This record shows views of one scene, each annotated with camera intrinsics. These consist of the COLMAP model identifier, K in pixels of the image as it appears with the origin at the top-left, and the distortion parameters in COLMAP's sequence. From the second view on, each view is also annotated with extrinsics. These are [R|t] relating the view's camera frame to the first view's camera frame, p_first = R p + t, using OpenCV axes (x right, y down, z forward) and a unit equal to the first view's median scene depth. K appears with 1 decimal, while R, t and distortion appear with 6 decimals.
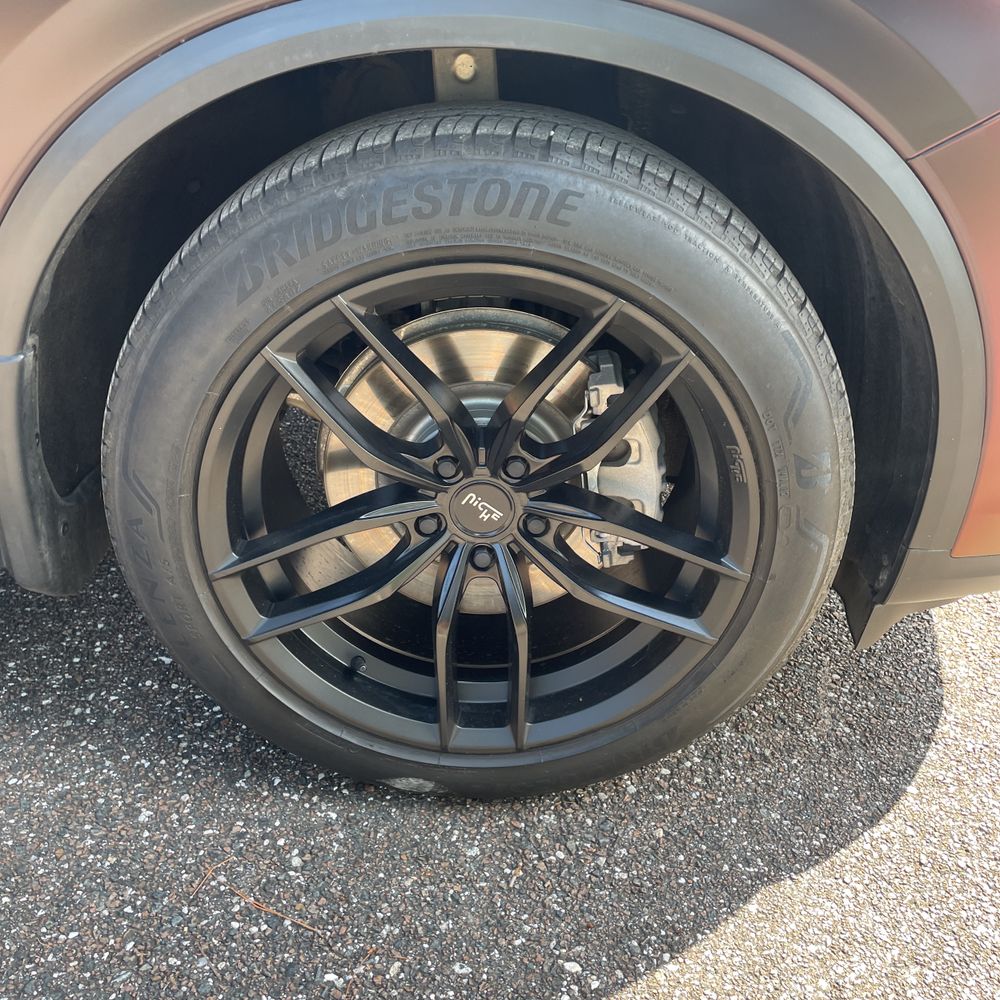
lens RADIAL K [[994.3, 0, 513.8], [0, 994.3, 488.4], [0, 0, 1]] dist [0.086679, -0.114023]
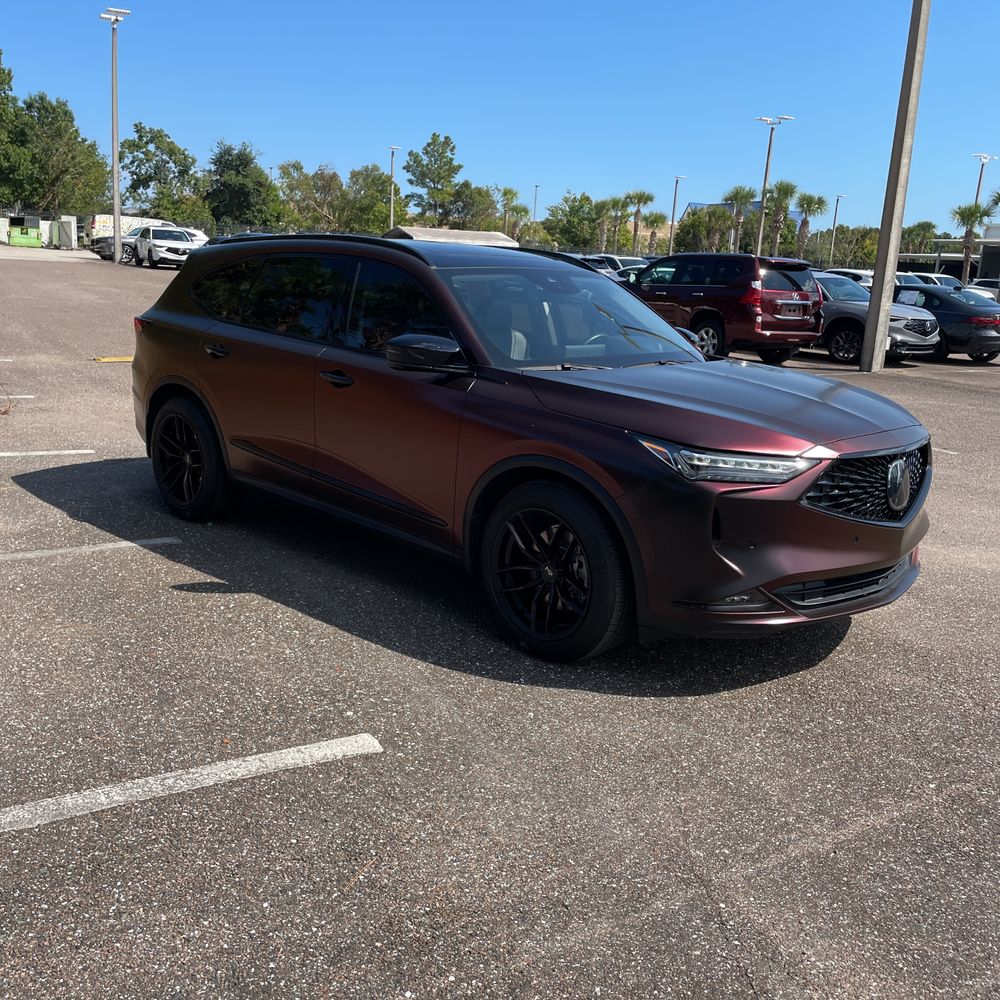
lens RADIAL K [[1013.4, 0, 497.2], [0, 1013.4, 488.3], [0, 0, 1]] dist [0.096446, -0.148622]
pose [[0.693865, 0.114932, -0.710874, 2.660065], [-0.328959, 0.928745, -0.170932, 0.470663], [0.640576, 0.352452, 0.682232, -2.001305]]
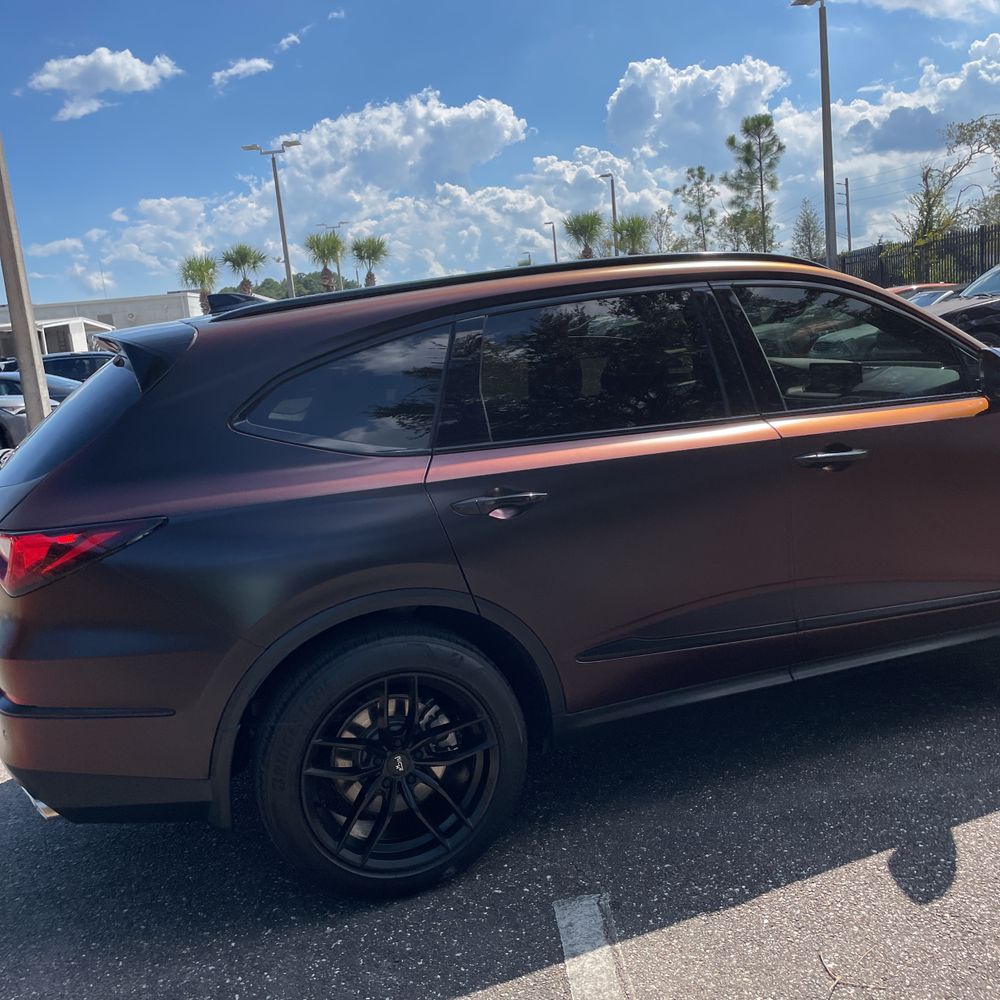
lens RADIAL K [[1031.8, 0, 499.4], [0, 1031.8, 489.7], [0, 0, 1]] dist [0.090171, -0.117198]
pose [[0.934227, -0.218341, 0.282041, -3.194432], [0.297223, 0.913688, -0.277187, 0.070682], [-0.197176, 0.342785, 0.918488, -2.011244]]
